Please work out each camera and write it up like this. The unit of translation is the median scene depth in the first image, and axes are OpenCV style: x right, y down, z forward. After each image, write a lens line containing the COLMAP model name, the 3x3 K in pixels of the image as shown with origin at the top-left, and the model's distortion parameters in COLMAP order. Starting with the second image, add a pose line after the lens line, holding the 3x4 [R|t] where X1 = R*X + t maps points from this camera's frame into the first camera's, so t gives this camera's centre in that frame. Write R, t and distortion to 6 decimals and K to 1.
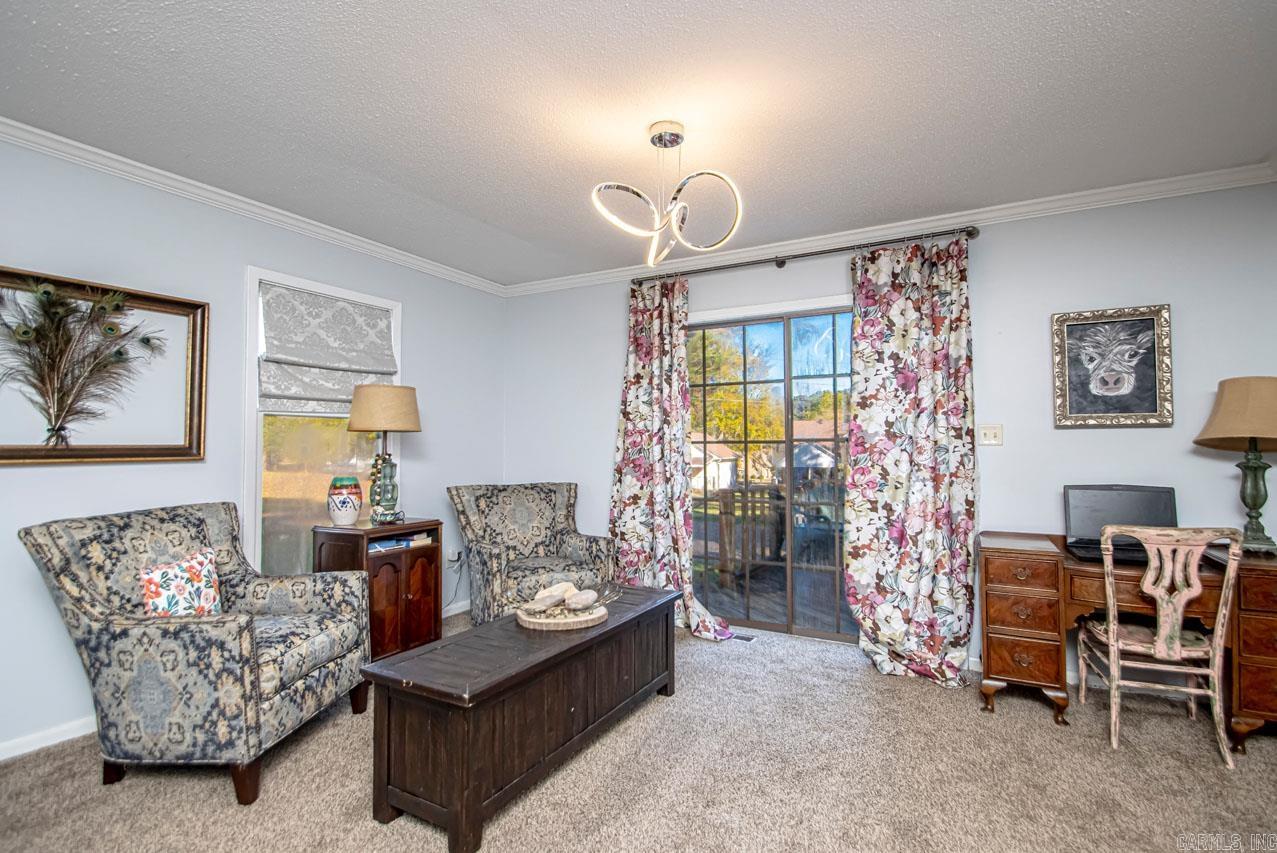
lens RADIAL K [[598.0, 0, 638.5], [0, 598.0, 426.5], [0, 0, 1]] dist [-0.000221, -0.000897]
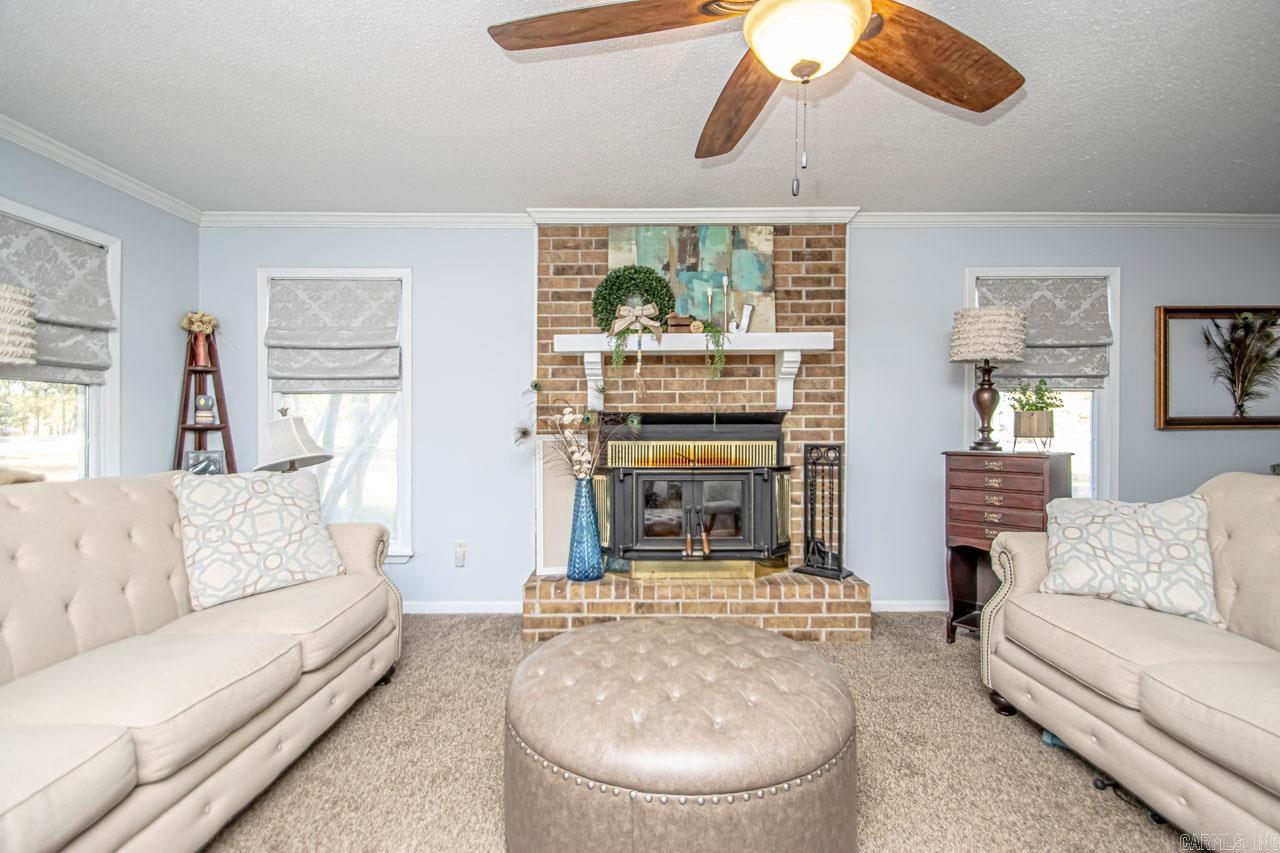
lens RADIAL K [[599.4, 0, 640.0], [0, 599.4, 426.5], [0, 0, 1]] dist [-0.000221, -0.000897]
pose [[0.493822, 0.007194, -0.869533, -0.300625], [0.031951, 0.999140, 0.026412, -0.024344], [0.868976, -0.040825, 0.493168, -0.831257]]
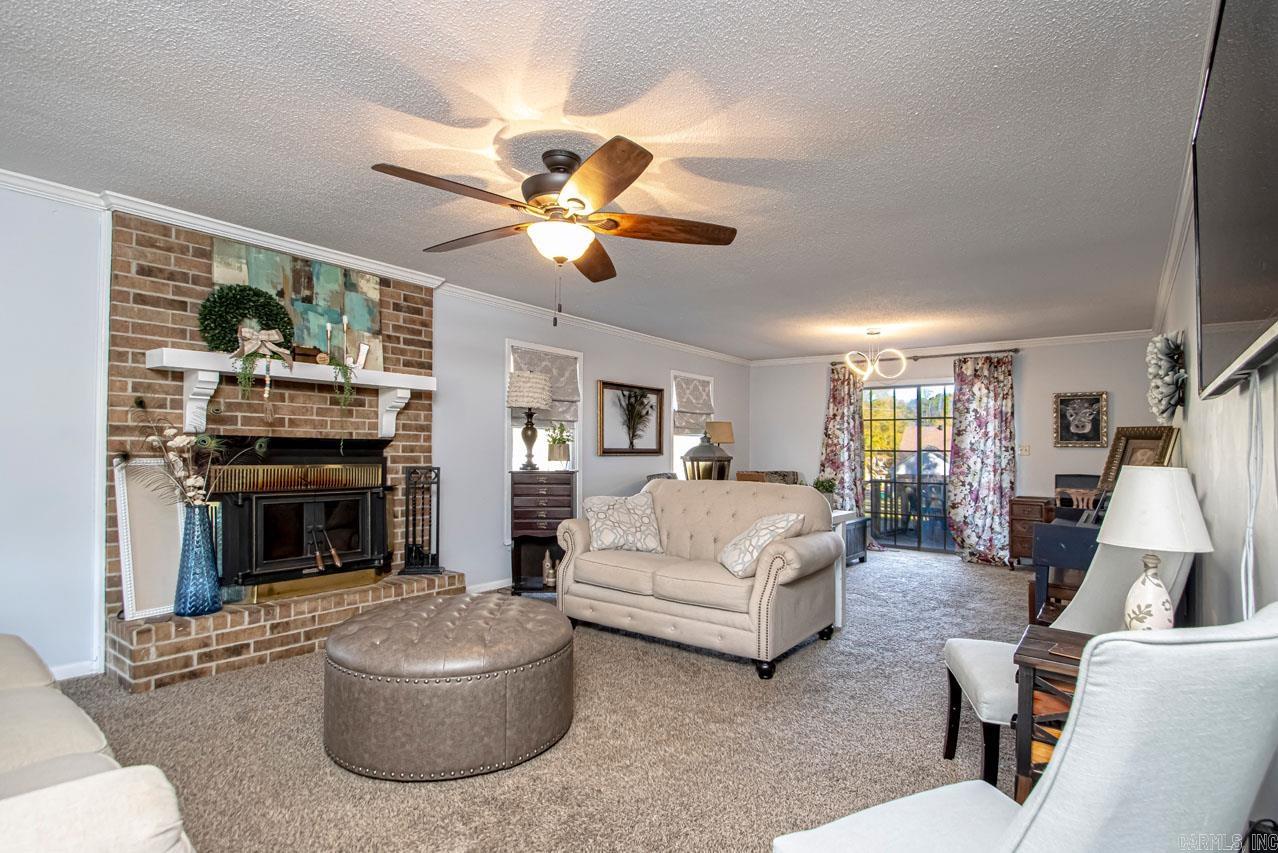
lens RADIAL K [[643.2, 0, 639.0], [0, 643.2, 426.5], [0, 0, 1]] dist [0.000573, -0.000201]
pose [[0.989957, 0.012367, -0.140830, -0.408724], [-0.012728, 0.999918, -0.001659, -0.046567], [0.140798, 0.003434, 0.990032, -1.373218]]
